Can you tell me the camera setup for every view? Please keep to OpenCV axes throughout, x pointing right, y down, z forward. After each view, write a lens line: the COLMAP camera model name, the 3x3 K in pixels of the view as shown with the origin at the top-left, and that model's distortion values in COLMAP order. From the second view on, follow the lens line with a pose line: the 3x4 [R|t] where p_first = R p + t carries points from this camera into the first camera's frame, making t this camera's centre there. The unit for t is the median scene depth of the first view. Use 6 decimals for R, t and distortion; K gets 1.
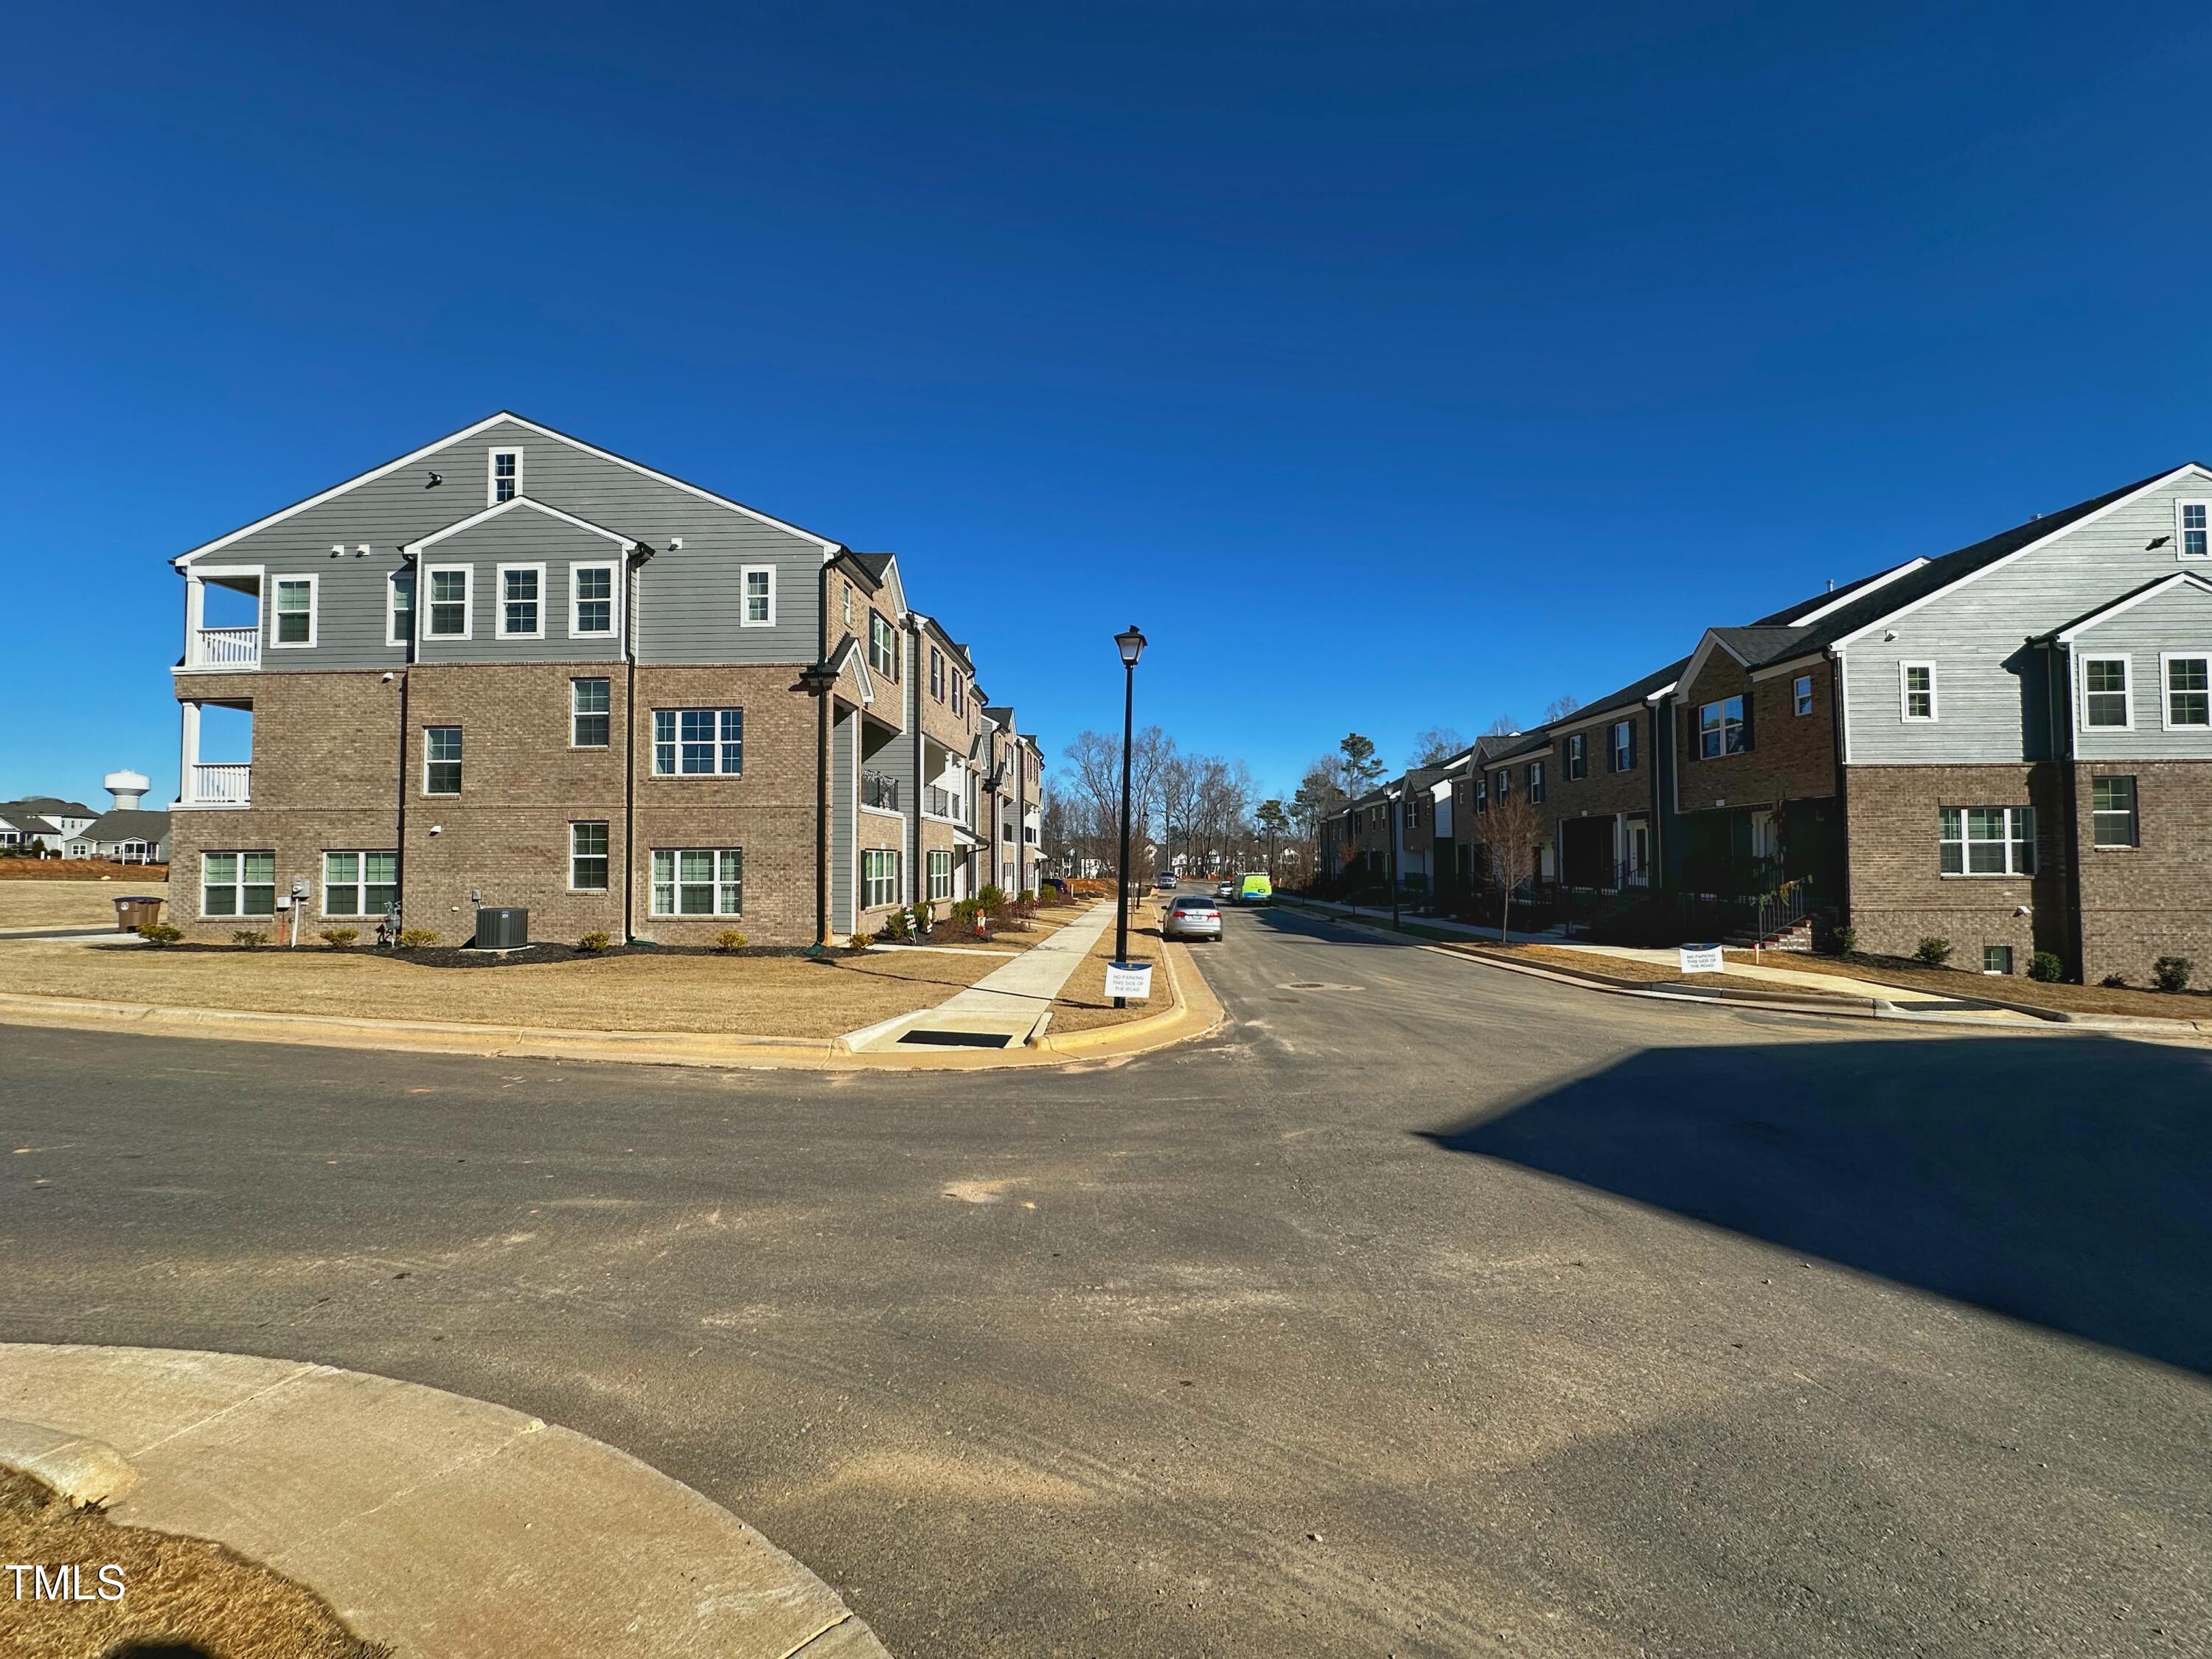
lens RADIAL K [[880.1, 0, 1106.0], [0, 880.1, 829.5], [0, 0, 1]] dist [-0.000744, -0.000234]
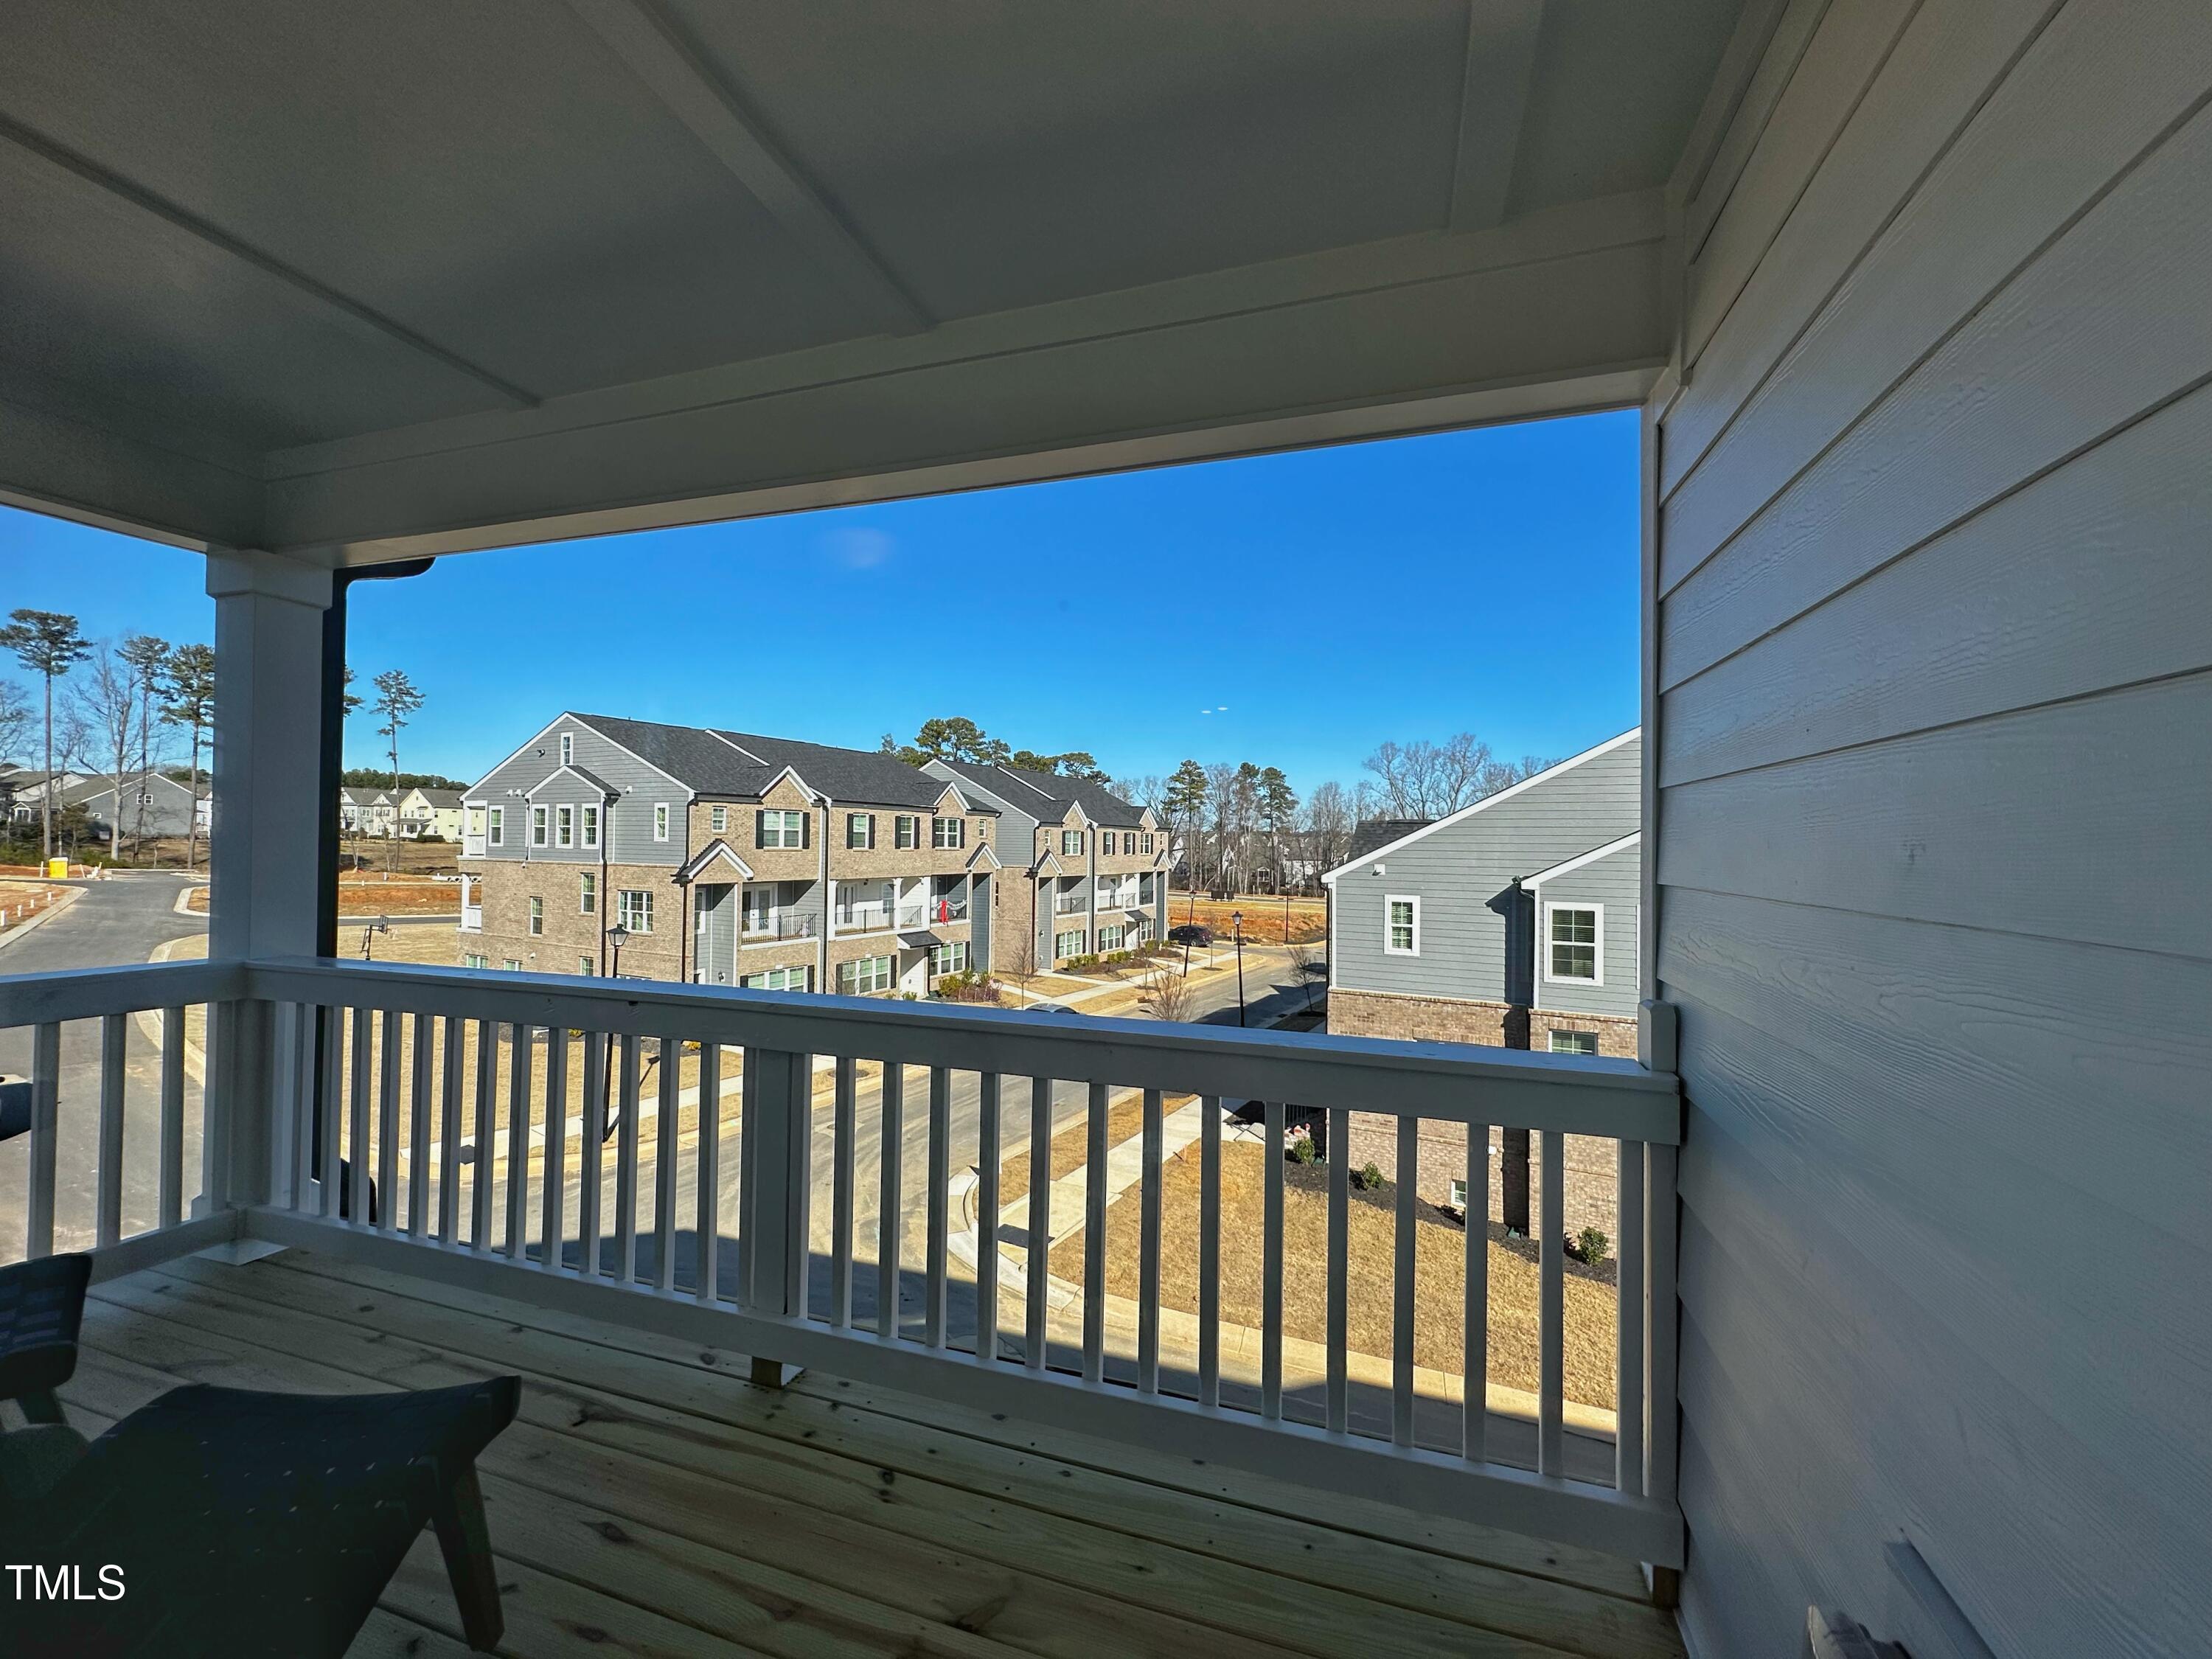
lens RADIAL K [[880.1, 0, 1106.0], [0, 880.1, 829.5], [0, 0, 1]] dist [-0.000744, -0.000234]
pose [[0.898611, 0.008807, -0.438658, 1.051455], [-0.000341, 0.999812, 0.019376, -0.286318], [0.438746, -0.017262, 0.898445, -0.089079]]
